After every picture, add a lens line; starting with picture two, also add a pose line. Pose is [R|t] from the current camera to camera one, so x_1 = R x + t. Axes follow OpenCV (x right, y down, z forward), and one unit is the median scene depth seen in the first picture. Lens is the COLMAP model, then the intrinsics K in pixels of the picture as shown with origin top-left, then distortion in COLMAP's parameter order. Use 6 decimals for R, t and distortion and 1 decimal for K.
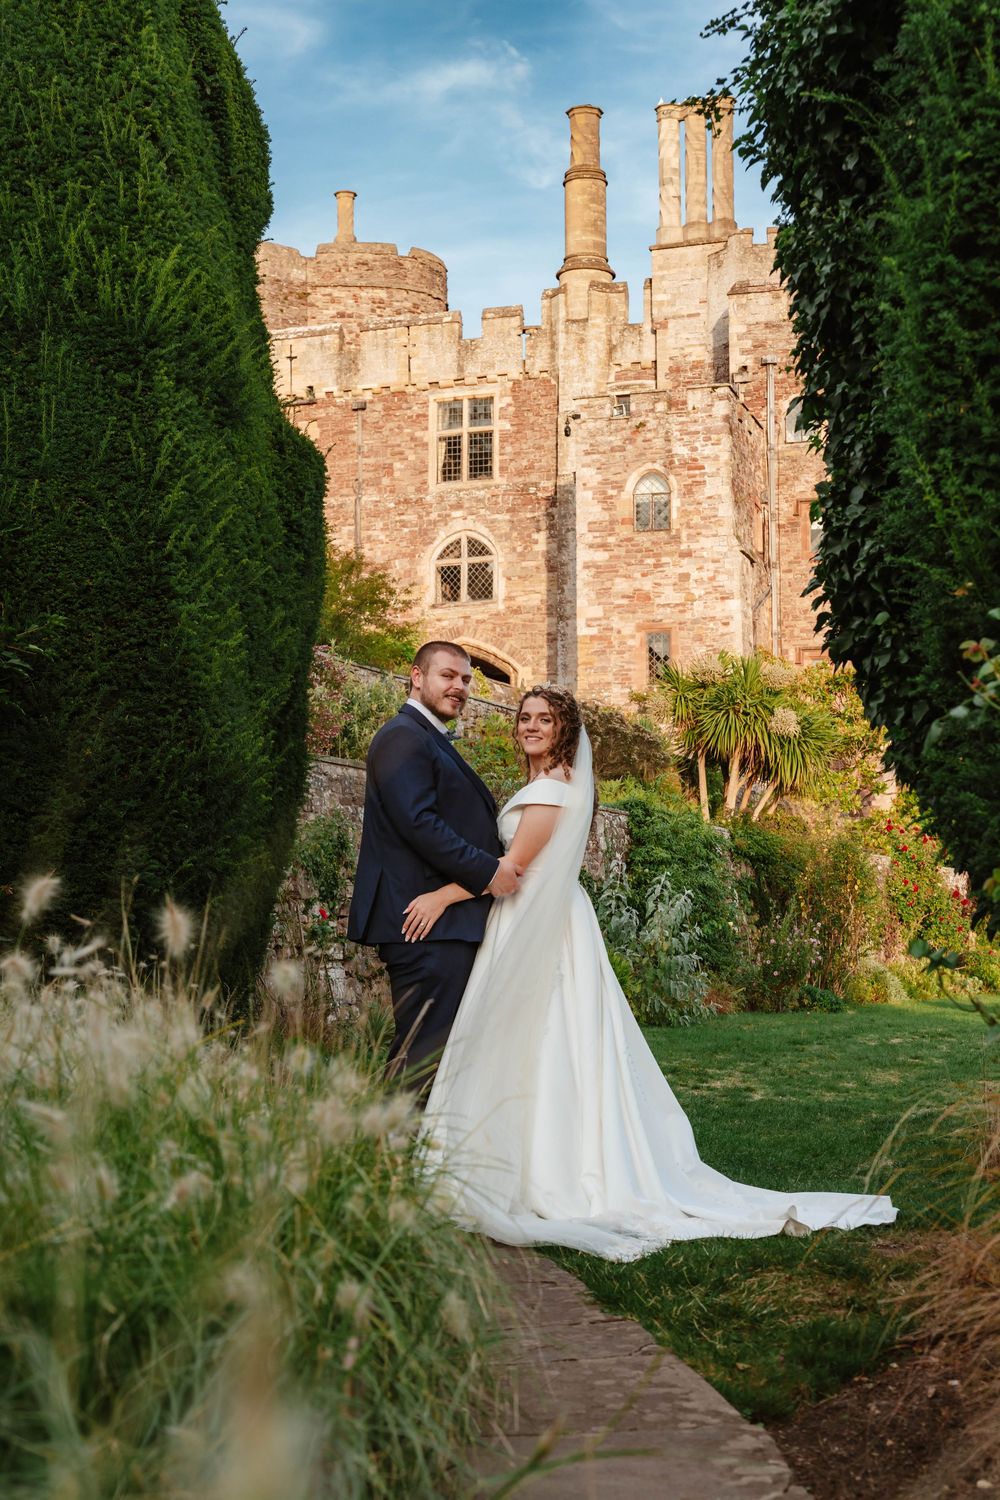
lens RADIAL K [[2277.6, 0, 505.4], [0, 2277.6, 752.9], [0, 0, 1]] dist [0.031965, 0.000000]
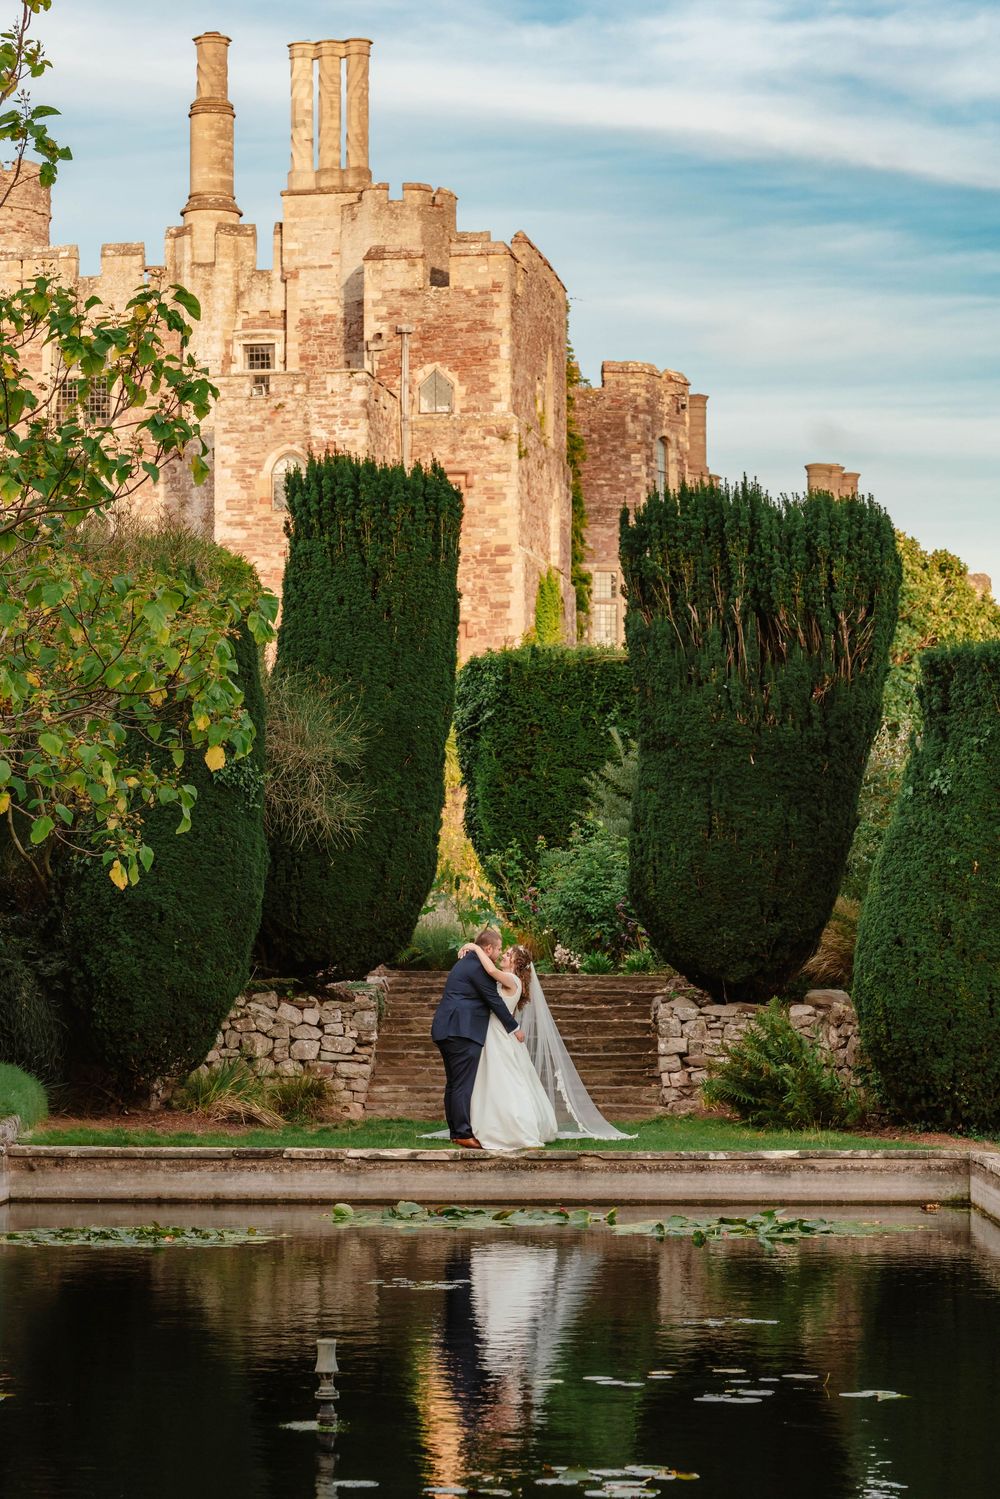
lens RADIAL K [[3361.7, 0, 498.1], [0, 3361.7, 750.2], [0, 0, 1]] dist [-0.134483, 0.000000]
pose [[0.988033, 0.010012, 0.153917, -0.061872], [-0.014835, 0.999433, 0.030221, -0.031445], [-0.153527, -0.032143, 0.987622, -0.420156]]
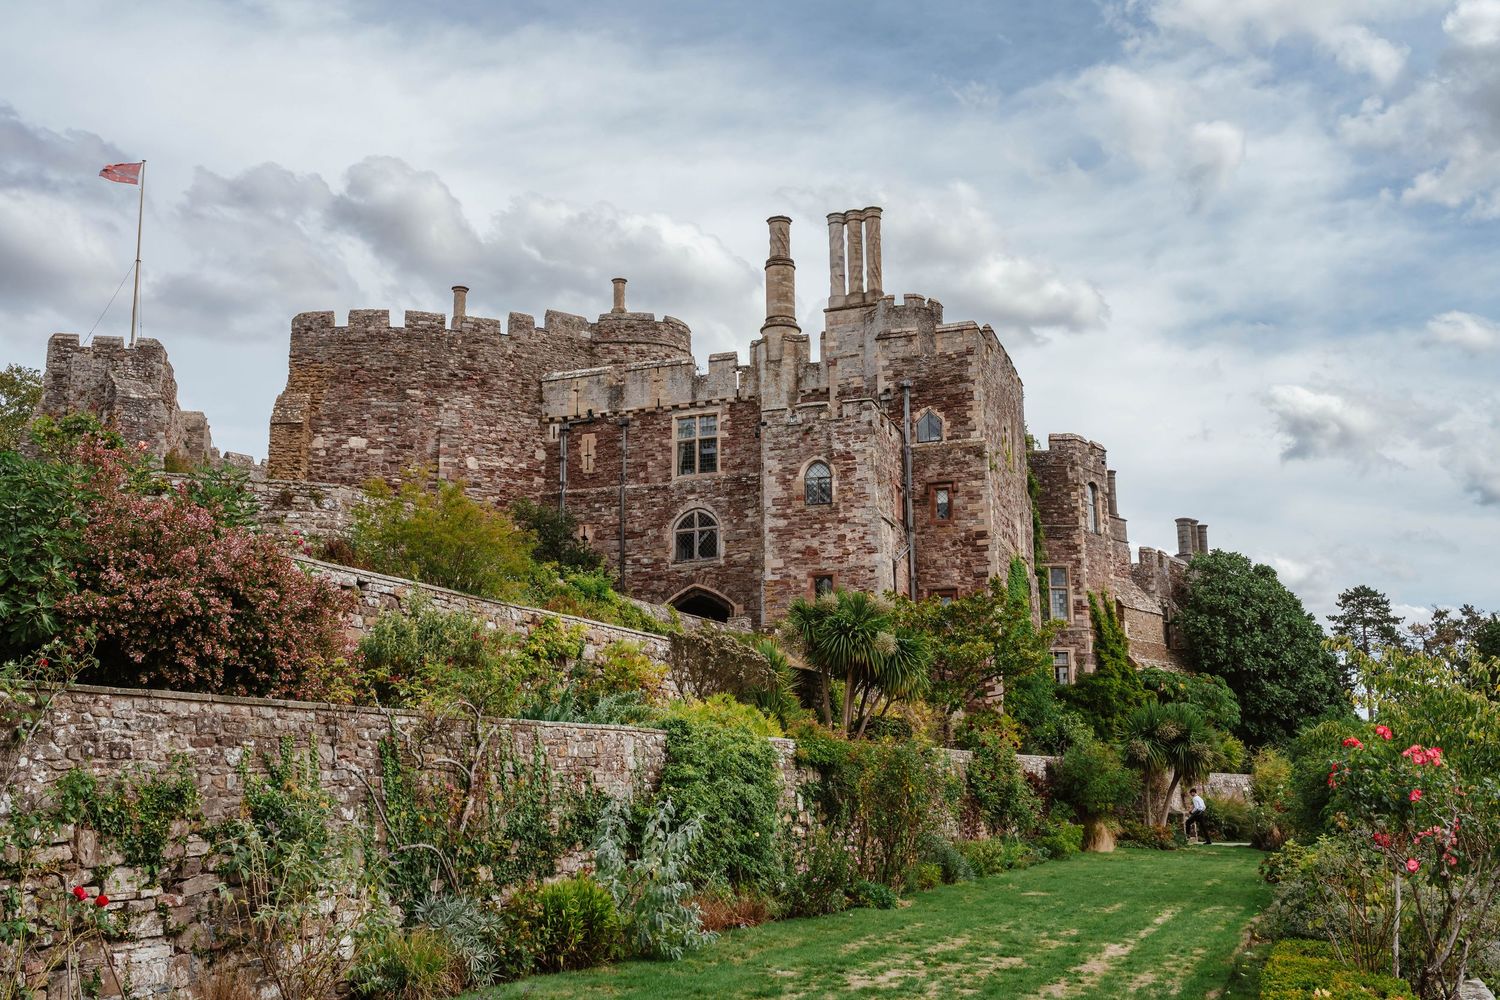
lens RADIAL K [[1483.4, 0, 750.0], [0, 1483.4, 490.5], [0, 0, 1]] dist [-0.011338, 0.000000]
pose [[0.999798, -0.011085, -0.016767, 0.032108], [0.009061, 0.993170, -0.116321, -0.001449], [0.017942, 0.116145, 0.993070, 0.089954]]
